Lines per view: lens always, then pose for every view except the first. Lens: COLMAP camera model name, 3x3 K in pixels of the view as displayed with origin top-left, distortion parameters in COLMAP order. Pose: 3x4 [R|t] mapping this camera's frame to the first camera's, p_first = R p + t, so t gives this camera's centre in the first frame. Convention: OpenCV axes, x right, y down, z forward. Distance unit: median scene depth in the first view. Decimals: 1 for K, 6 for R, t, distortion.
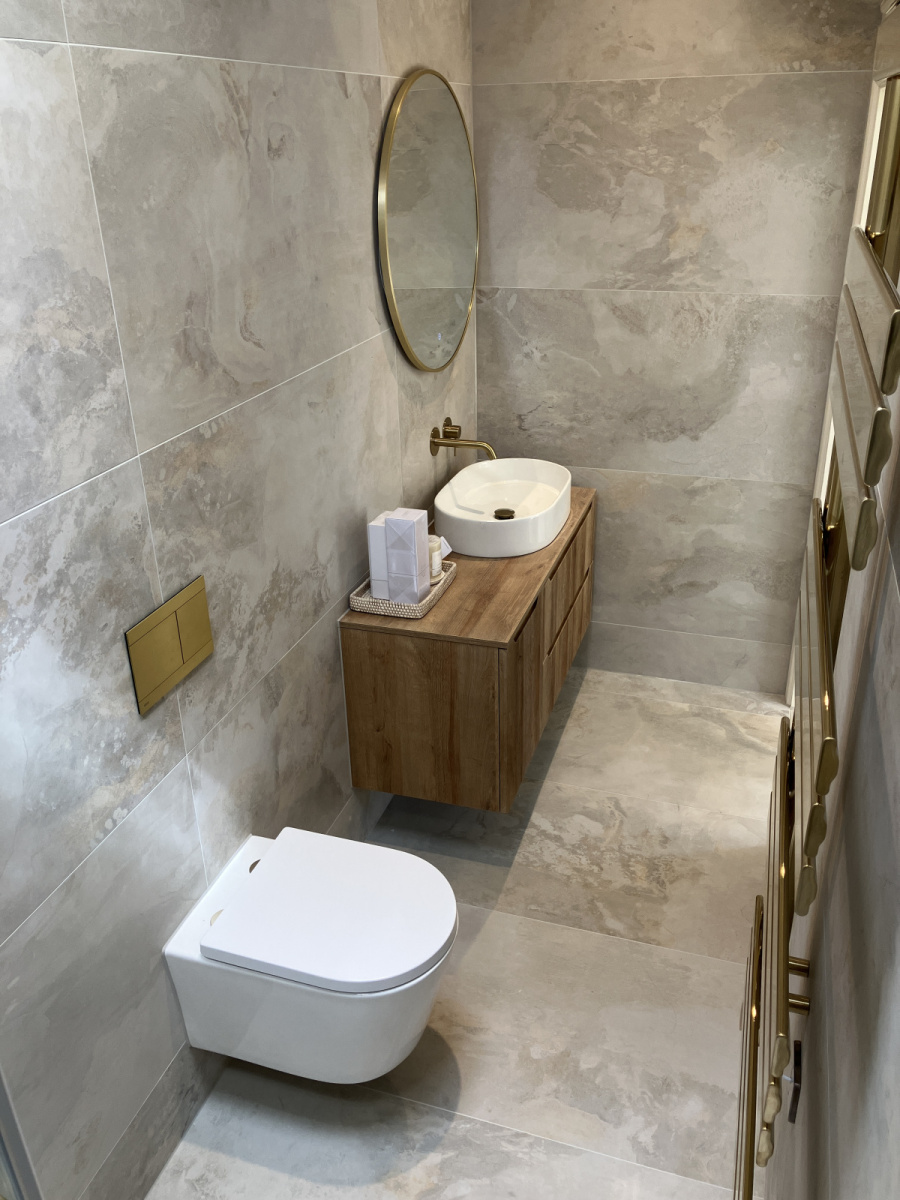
lens RADIAL K [[992.8, 0, 454.7], [0, 992.8, 603.1], [0, 0, 1]] dist [0.008297, 0.000436]
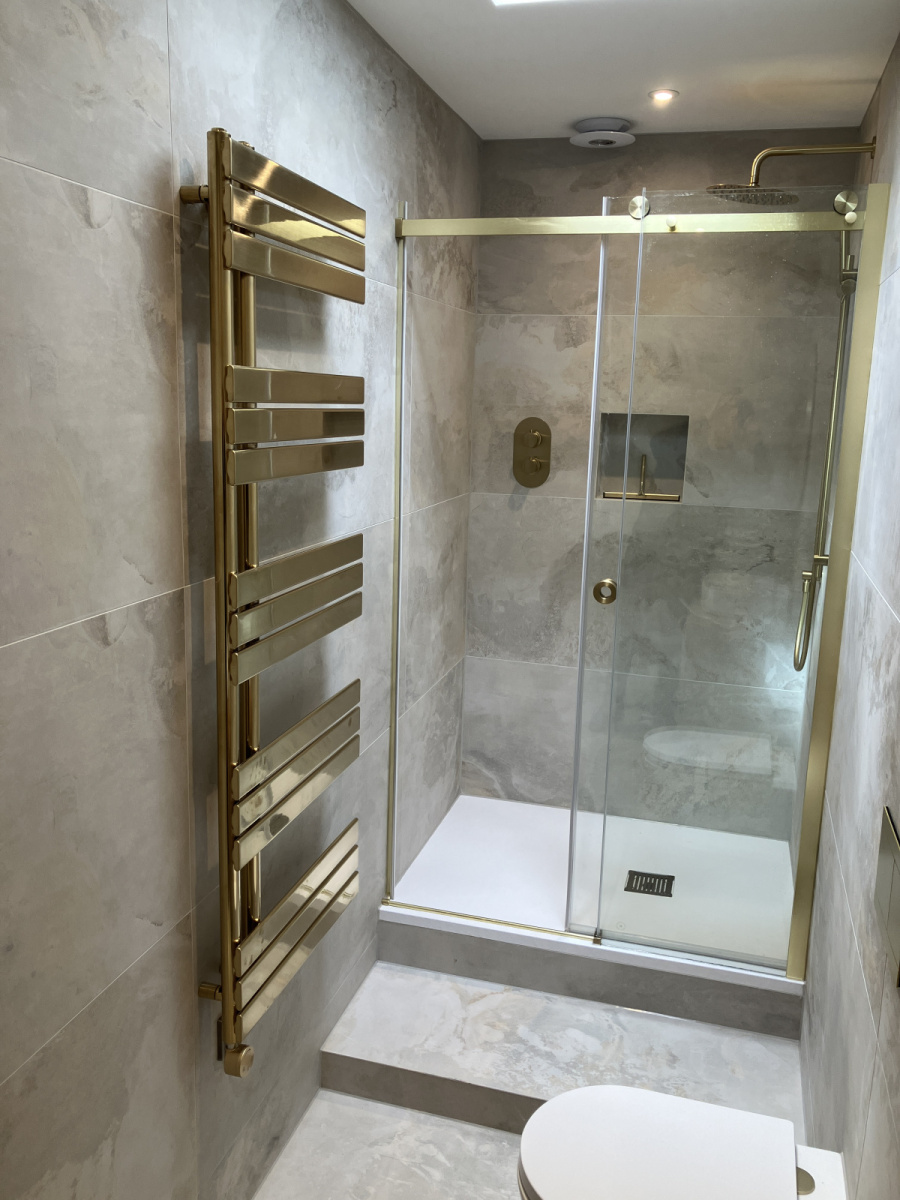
lens RADIAL K [[998.5, 0, 450.0], [0, 998.5, 600.0], [0, 0, 1]] dist [0.012481, 0.005672]
pose [[-0.999553, -0.005581, -0.029367, 0.094347], [-0.022229, 0.795598, 0.605417, -0.618618], [0.019986, 0.605799, -0.795367, 1.478565]]
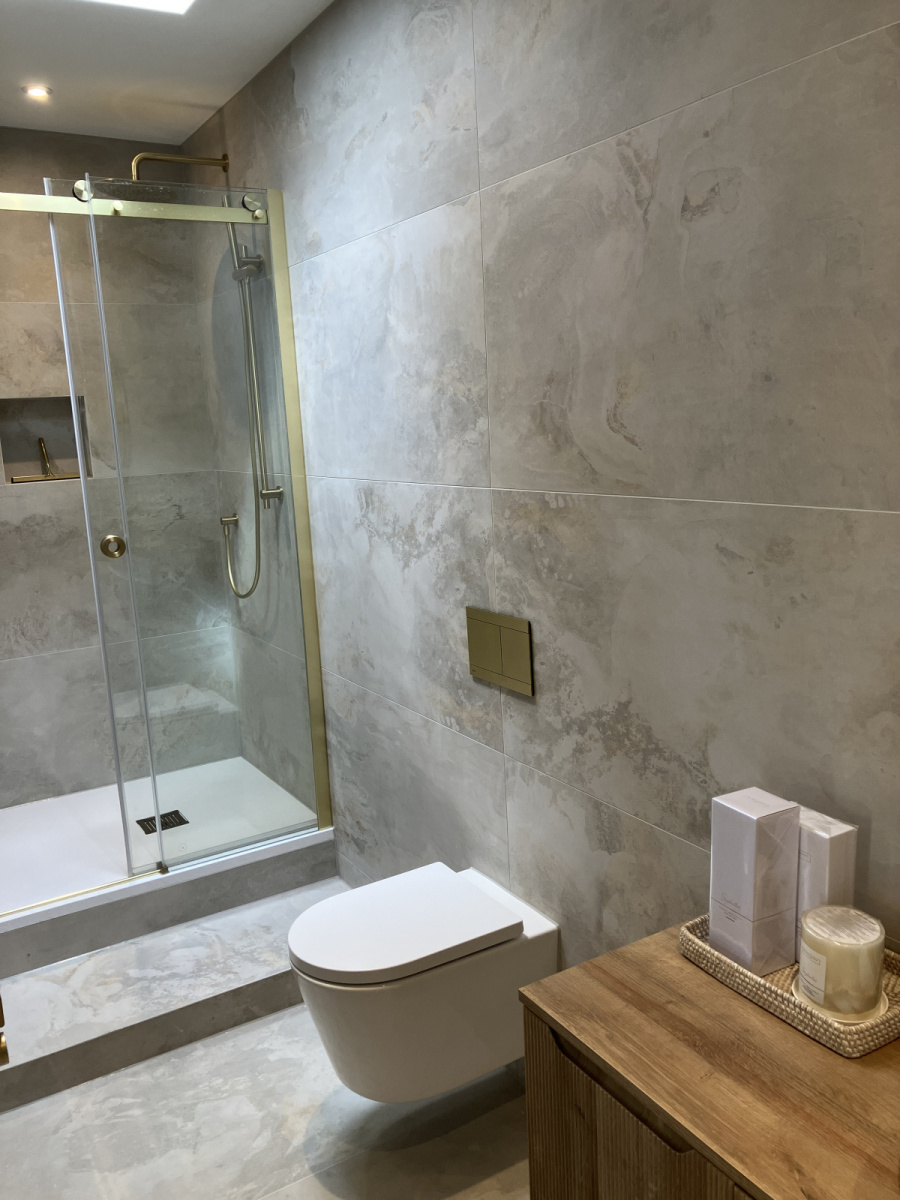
lens RADIAL K [[992.8, 0, 445.5], [0, 992.8, 601.7], [0, 0, 1]] dist [0.025340, -0.021042]
pose [[-0.662351, 0.191180, -0.724390, 0.611233], [-0.263408, 0.845736, 0.464055, -0.545621], [0.701361, 0.498177, -0.509816, 1.524004]]
